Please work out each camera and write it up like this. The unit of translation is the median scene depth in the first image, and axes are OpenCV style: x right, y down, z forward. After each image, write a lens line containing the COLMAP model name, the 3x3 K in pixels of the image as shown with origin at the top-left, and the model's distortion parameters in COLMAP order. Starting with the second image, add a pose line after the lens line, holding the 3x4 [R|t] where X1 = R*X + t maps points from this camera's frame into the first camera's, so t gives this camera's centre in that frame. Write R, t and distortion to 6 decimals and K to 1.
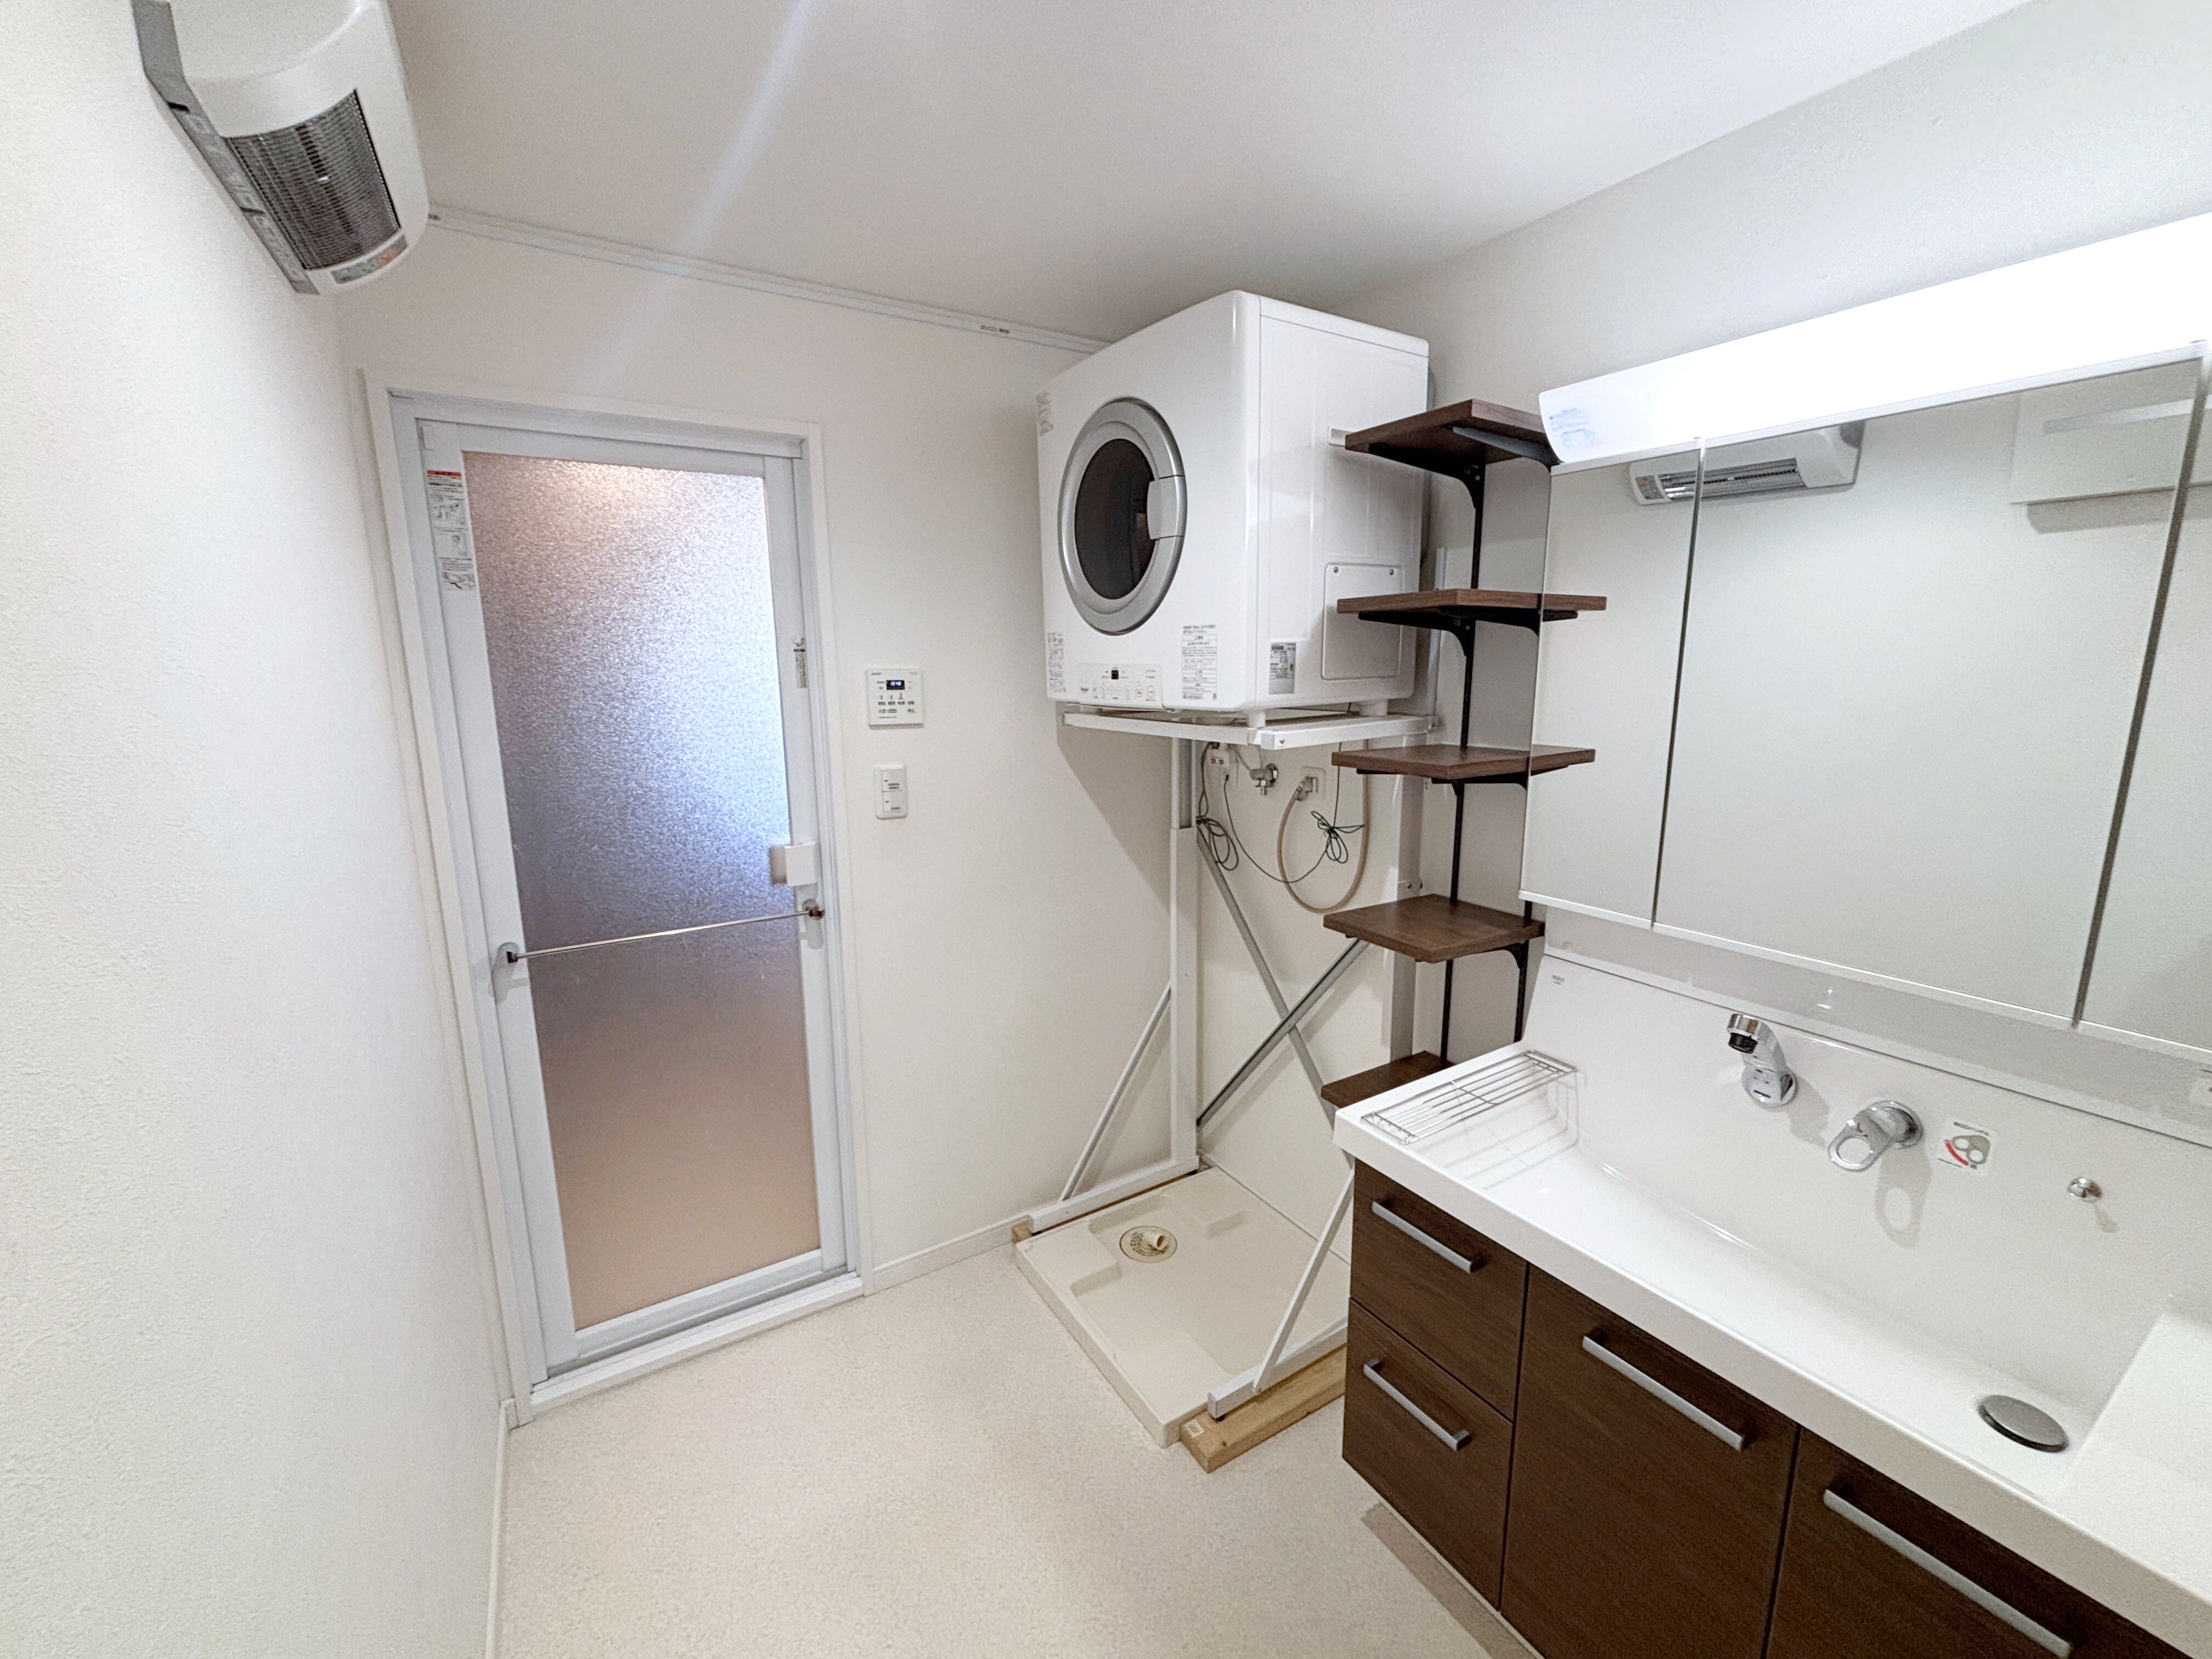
lens RADIAL K [[899.5, 0, 1115.7], [0, 899.5, 832.8], [0, 0, 1]] dist [-0.000688, -0.000378]
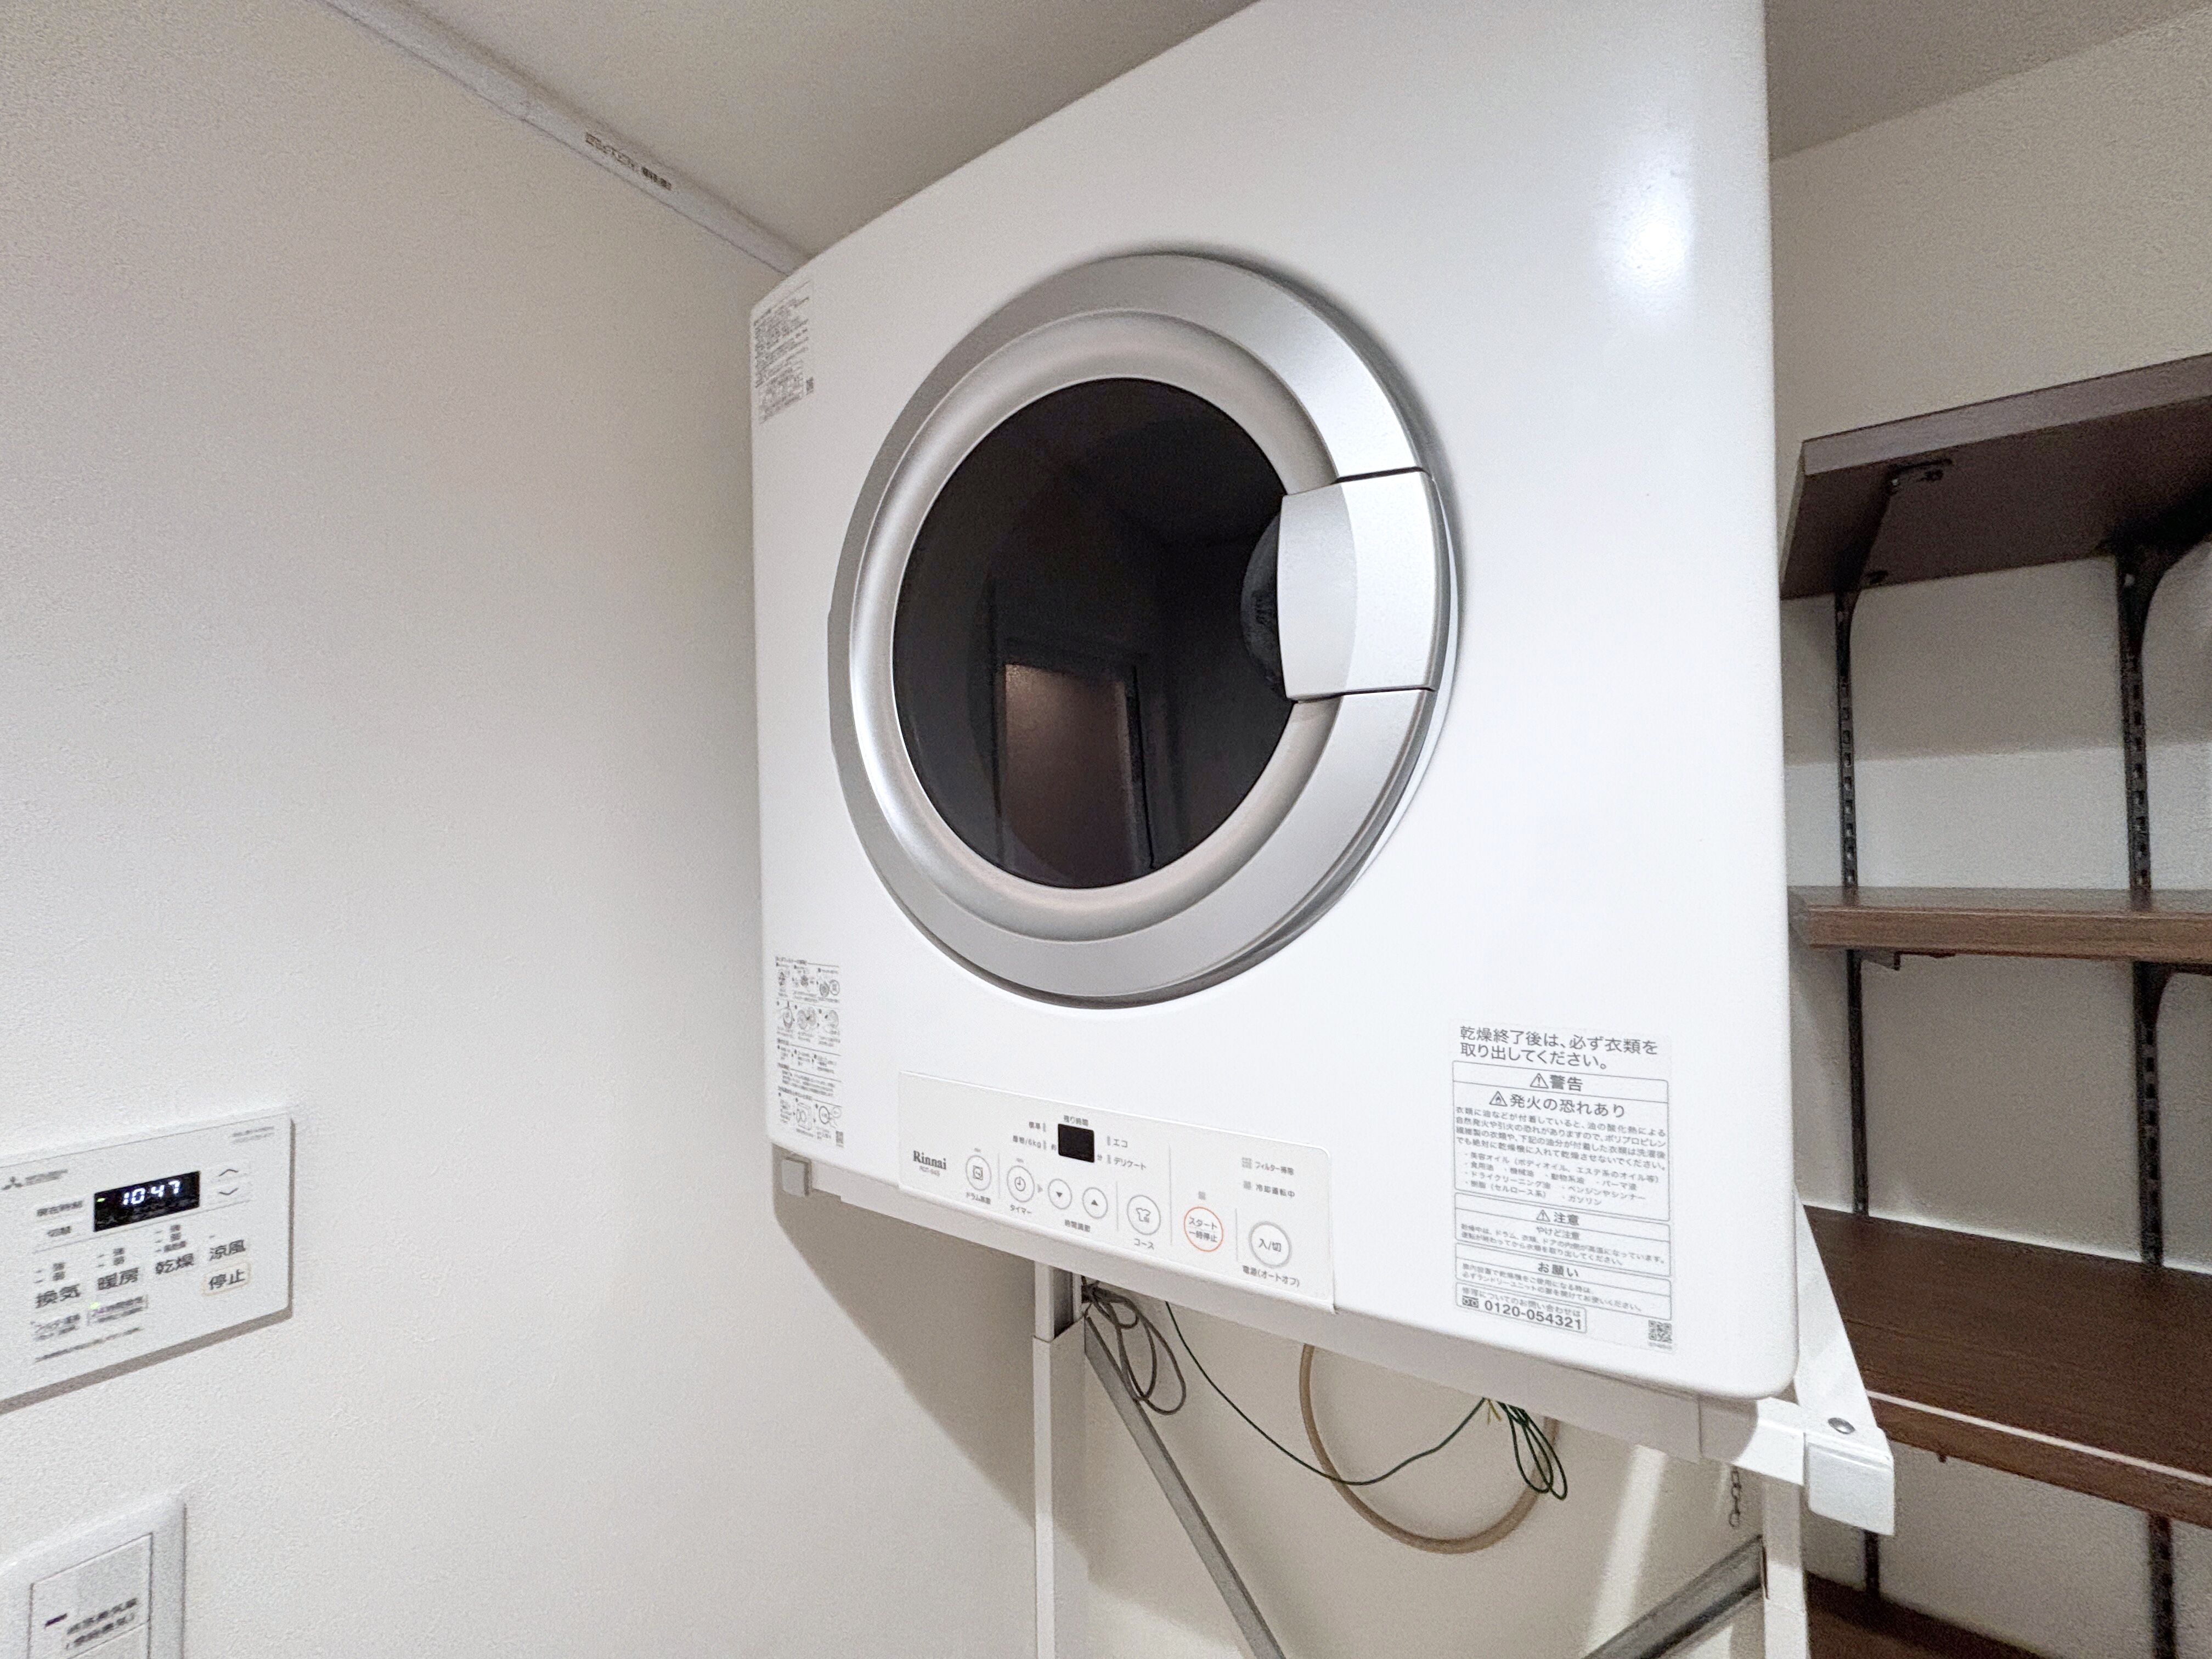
lens RADIAL K [[899.5, 0, 1120.3], [0, 899.5, 818.2], [0, 0, 1]] dist [-0.000688, -0.000378]
pose [[0.919962, 0.004936, 0.391976, -0.092053], [0.081664, 0.975569, -0.203950, -0.197764], [-0.383407, 0.219637, 0.897084, 0.647436]]
